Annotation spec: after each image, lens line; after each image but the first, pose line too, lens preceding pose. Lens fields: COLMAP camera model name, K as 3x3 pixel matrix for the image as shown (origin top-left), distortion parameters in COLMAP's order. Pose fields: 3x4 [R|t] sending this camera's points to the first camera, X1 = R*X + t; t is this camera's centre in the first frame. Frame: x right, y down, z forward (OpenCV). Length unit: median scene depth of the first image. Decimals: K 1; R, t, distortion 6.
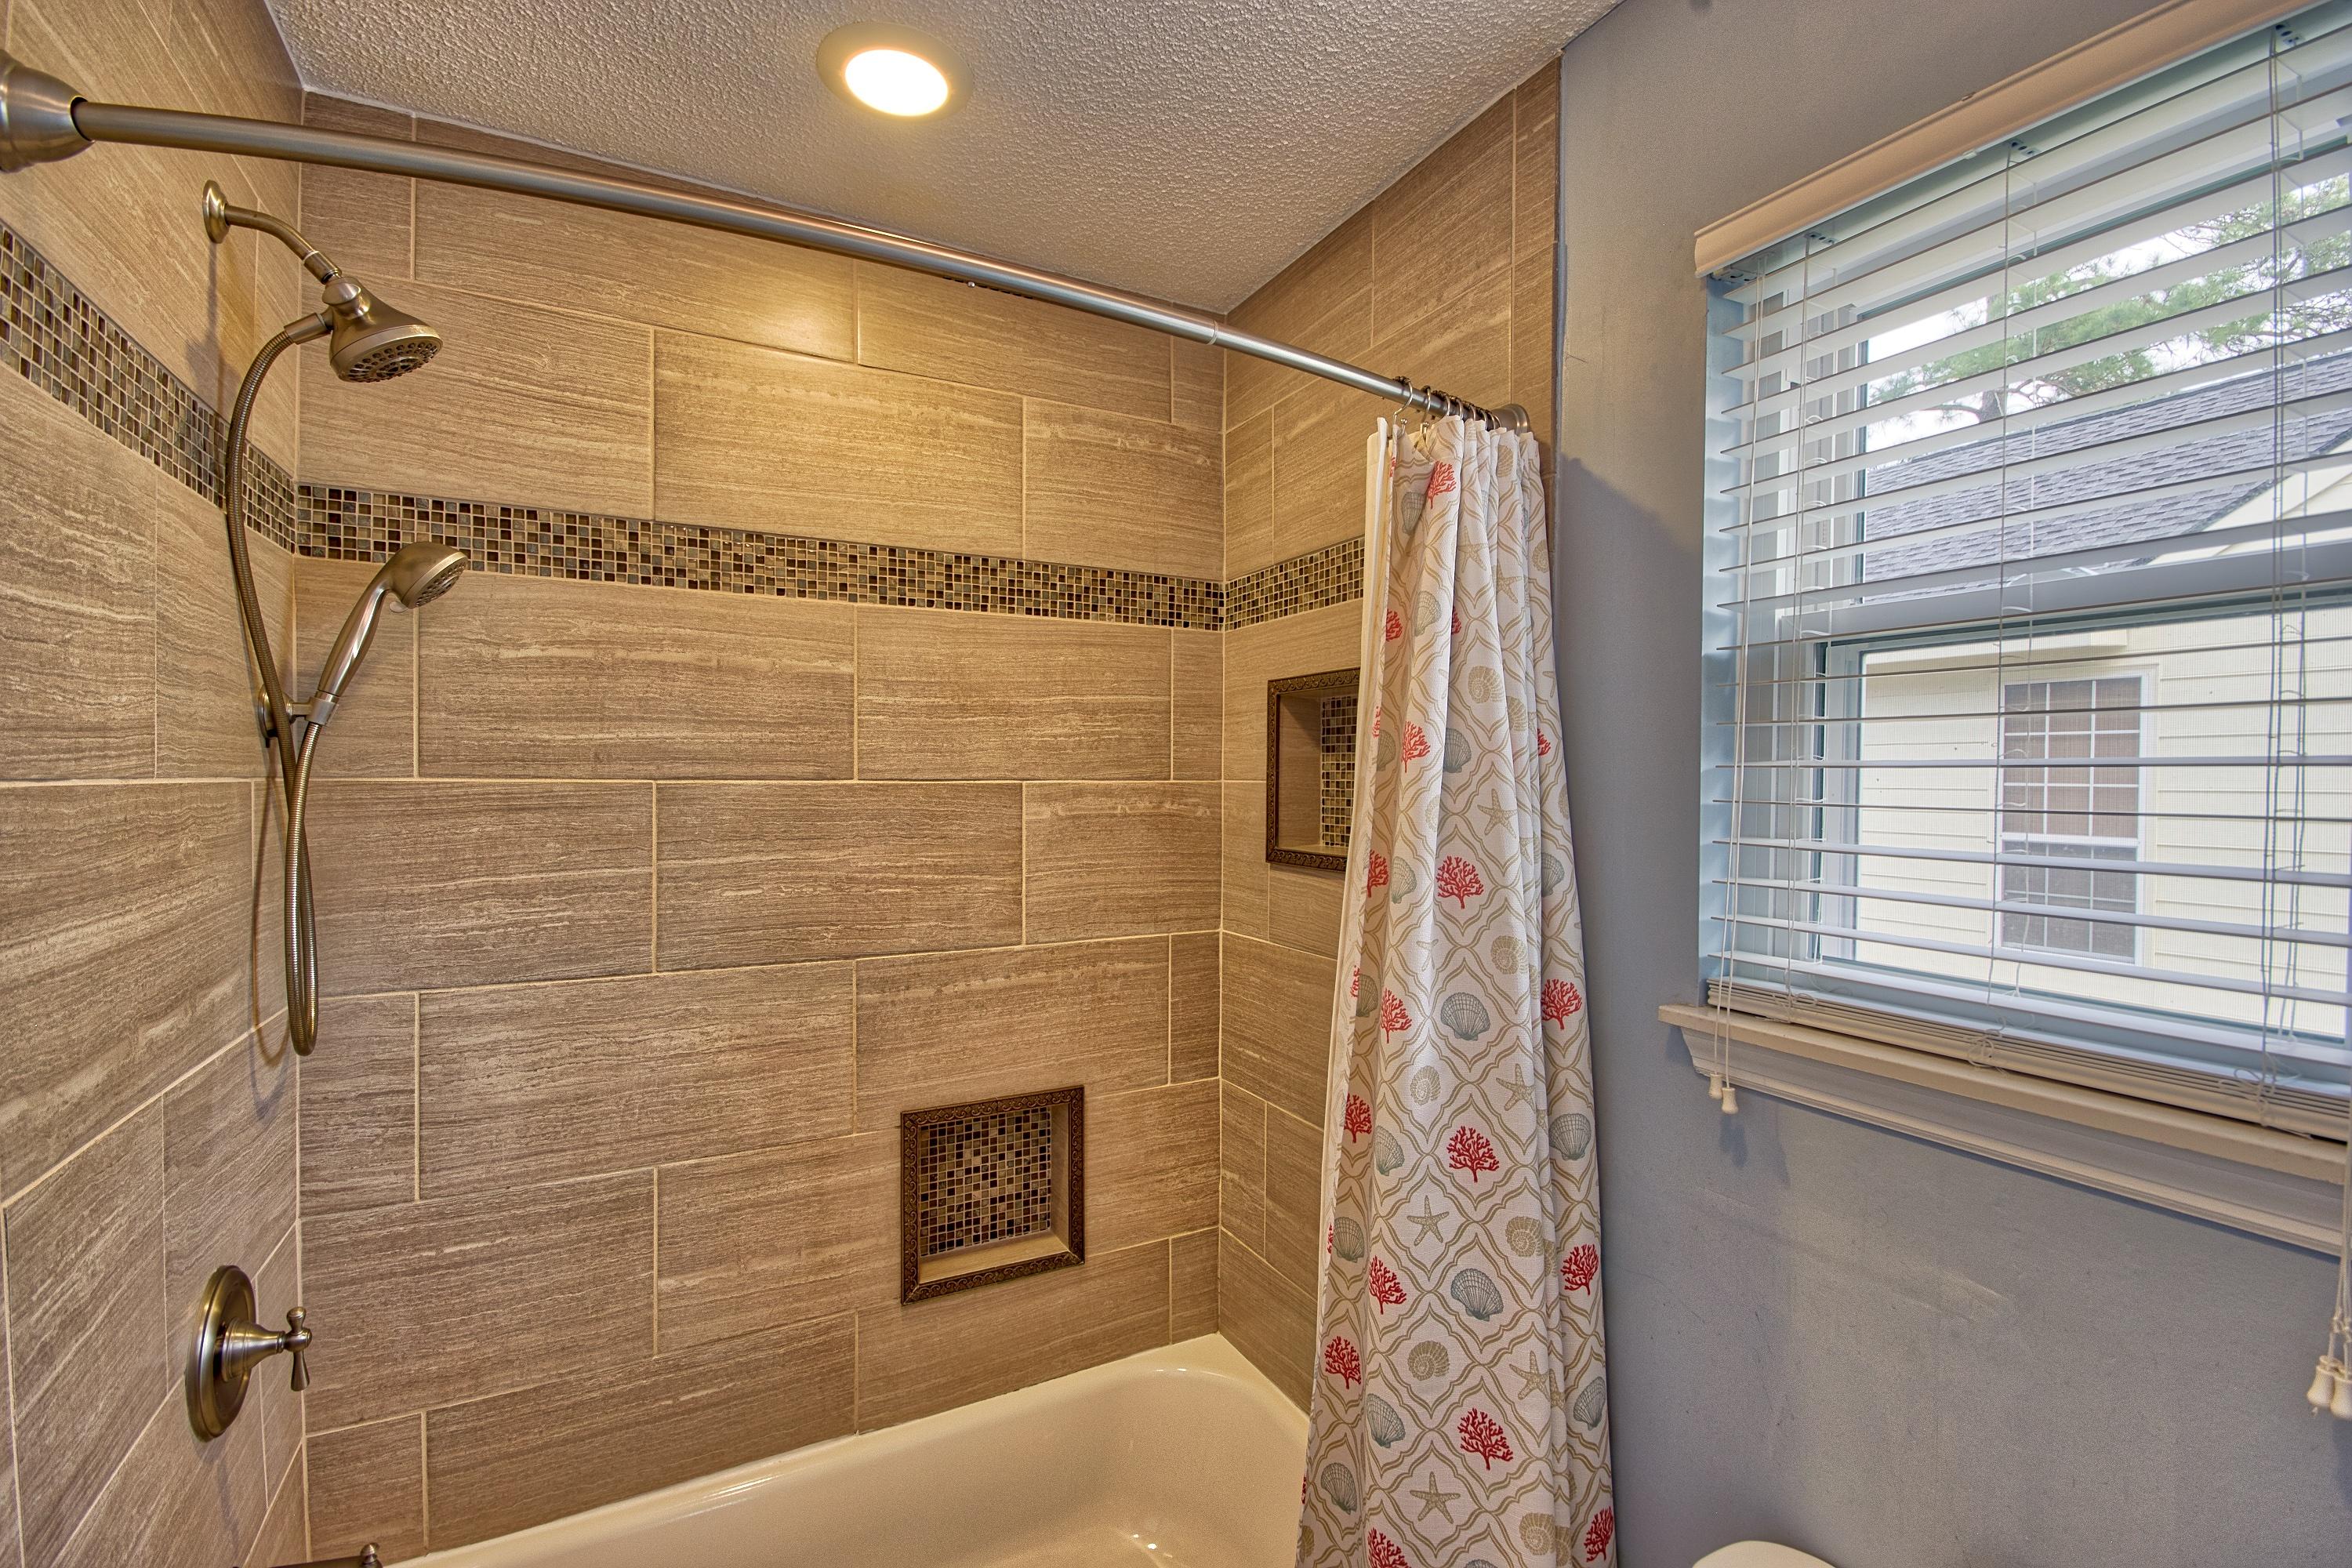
lens RADIAL K [[1027.5, 0, 1167.1], [0, 1027.5, 783.7], [0, 0, 1]] dist [-0.001046, -0.007130]
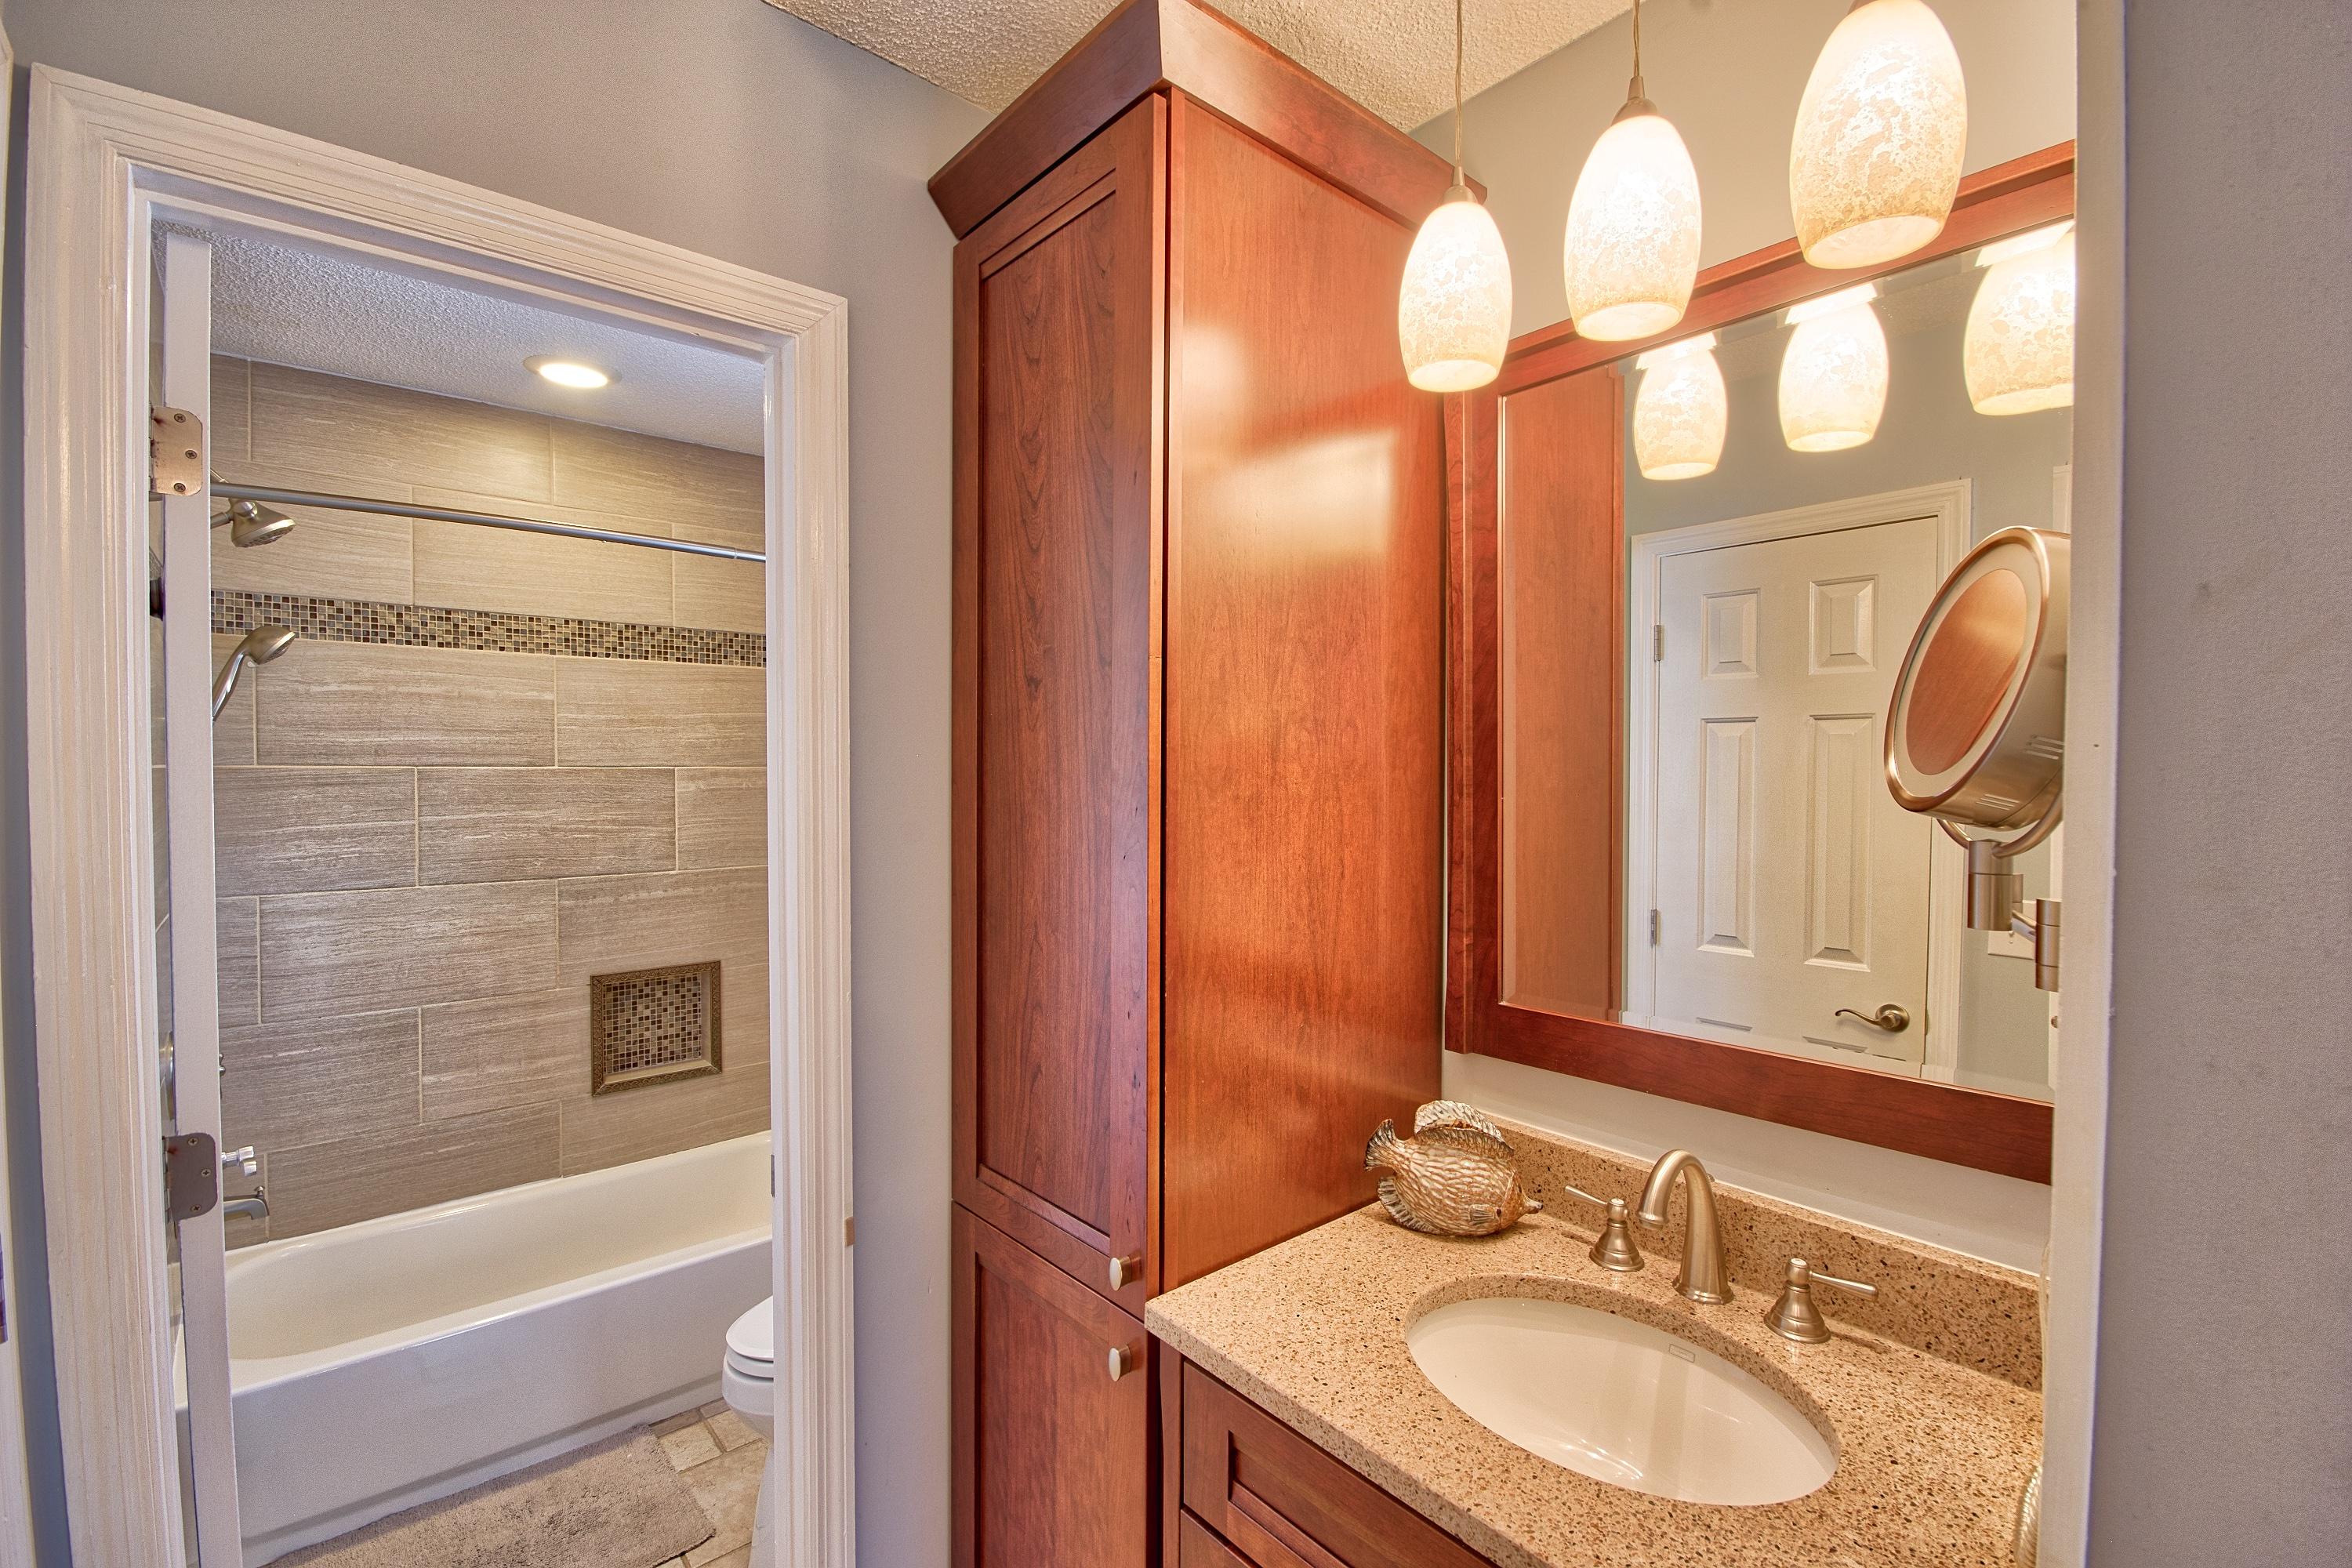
lens RADIAL K [[1027.5, 0, 1184.6], [0, 1027.5, 786.0], [0, 0, 1]] dist [-0.001046, -0.007130]
pose [[0.971359, -0.006540, 0.237527, 0.278124], [0.003470, 0.999905, 0.013339, 0.009180], [-0.237592, -0.012132, 0.971289, -0.813198]]
